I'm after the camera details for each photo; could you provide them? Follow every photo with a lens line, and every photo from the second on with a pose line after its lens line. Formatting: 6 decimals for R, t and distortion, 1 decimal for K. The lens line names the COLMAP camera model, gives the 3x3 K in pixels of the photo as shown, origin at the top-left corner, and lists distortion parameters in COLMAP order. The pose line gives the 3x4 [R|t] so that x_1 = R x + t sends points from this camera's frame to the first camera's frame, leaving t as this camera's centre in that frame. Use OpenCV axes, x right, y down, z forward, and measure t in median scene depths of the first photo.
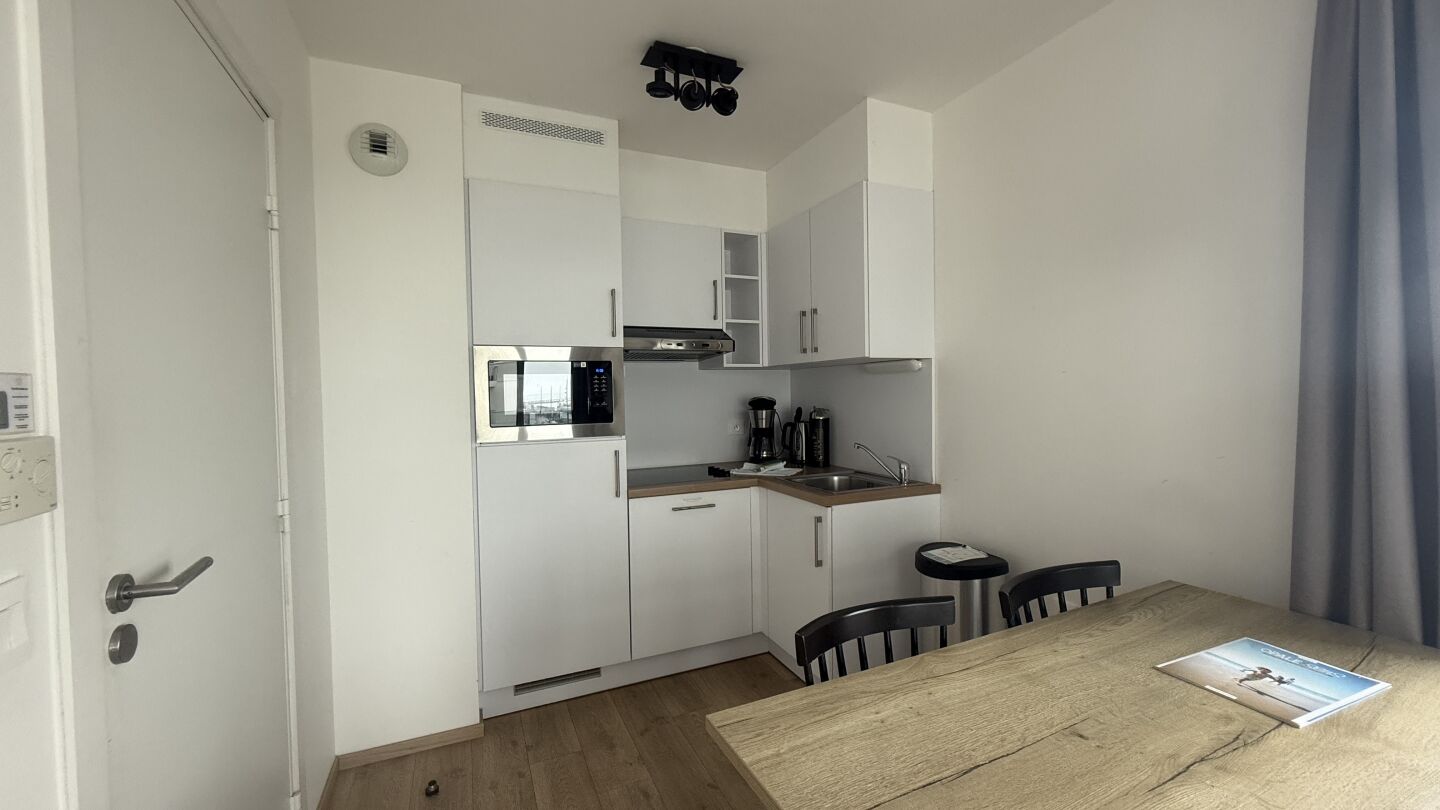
lens RADIAL K [[572.5, 0, 720.6], [0, 572.5, 404.8], [0, 0, 1]] dist [-0.000264, -0.000097]
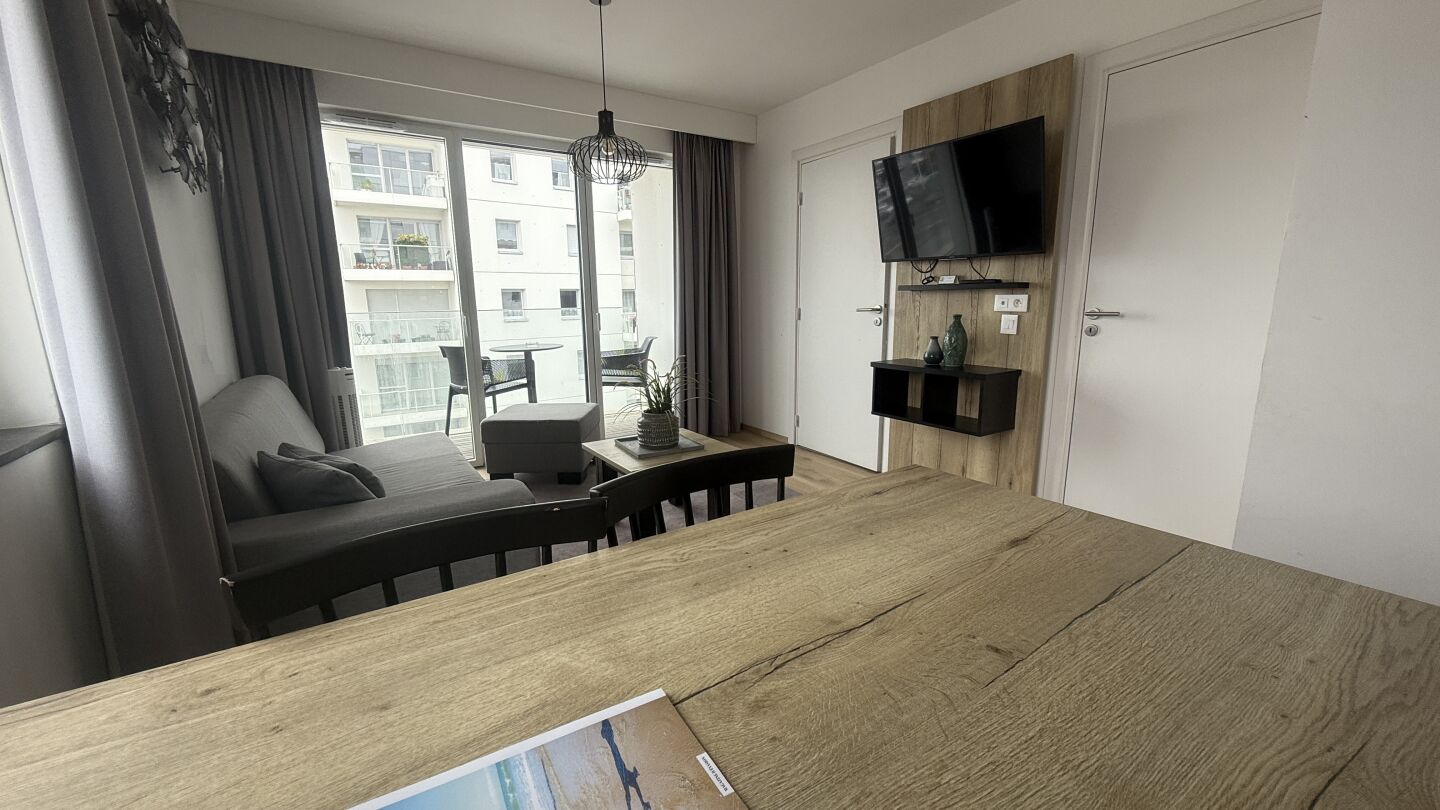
lens RADIAL K [[572.5, 0, 723.5], [0, 572.5, 399.3], [0, 0, 1]] dist [-0.000264, -0.000097]
pose [[-0.987567, 0.051708, -0.148450, 1.045252], [0.017911, 0.975215, 0.220531, 0.138532], [0.156174, 0.215130, -0.964017, 1.555557]]
